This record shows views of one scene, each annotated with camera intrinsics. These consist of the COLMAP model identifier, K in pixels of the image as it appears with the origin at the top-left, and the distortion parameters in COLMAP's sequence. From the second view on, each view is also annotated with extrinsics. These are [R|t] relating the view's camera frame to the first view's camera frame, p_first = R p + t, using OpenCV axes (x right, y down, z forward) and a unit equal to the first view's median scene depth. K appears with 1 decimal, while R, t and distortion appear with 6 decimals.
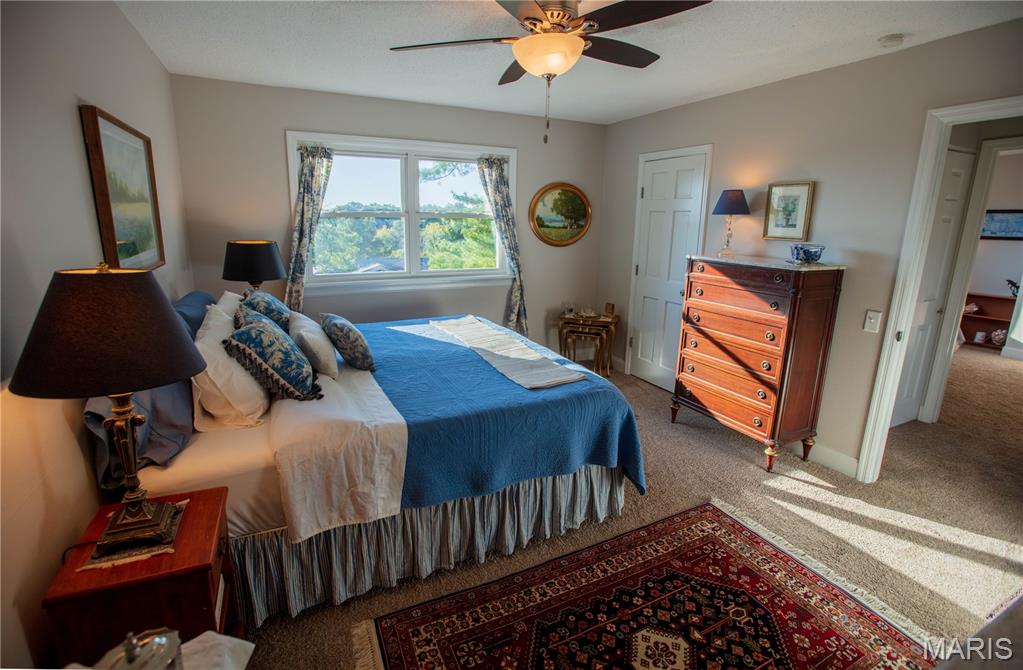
lens RADIAL K [[476.9, 0, 517.9], [0, 476.9, 334.8], [0, 0, 1]] dist [-0.029550, -0.000339]
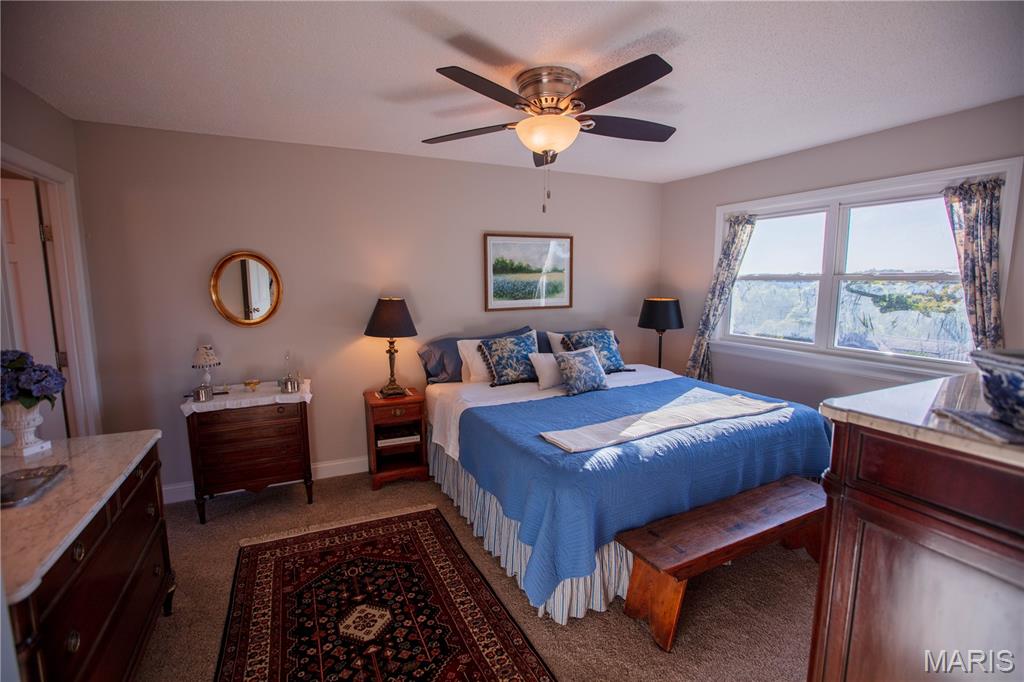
lens RADIAL K [[473.2, 0, 512.6], [0, 473.2, 347.0], [0, 0, 1]] dist [-0.019709, -0.000093]
pose [[-0.011716, 0.128501, -0.991640, 0.685948], [-0.236360, 0.963249, 0.127614, -0.129290], [0.971595, 0.235879, 0.019087, 0.564709]]
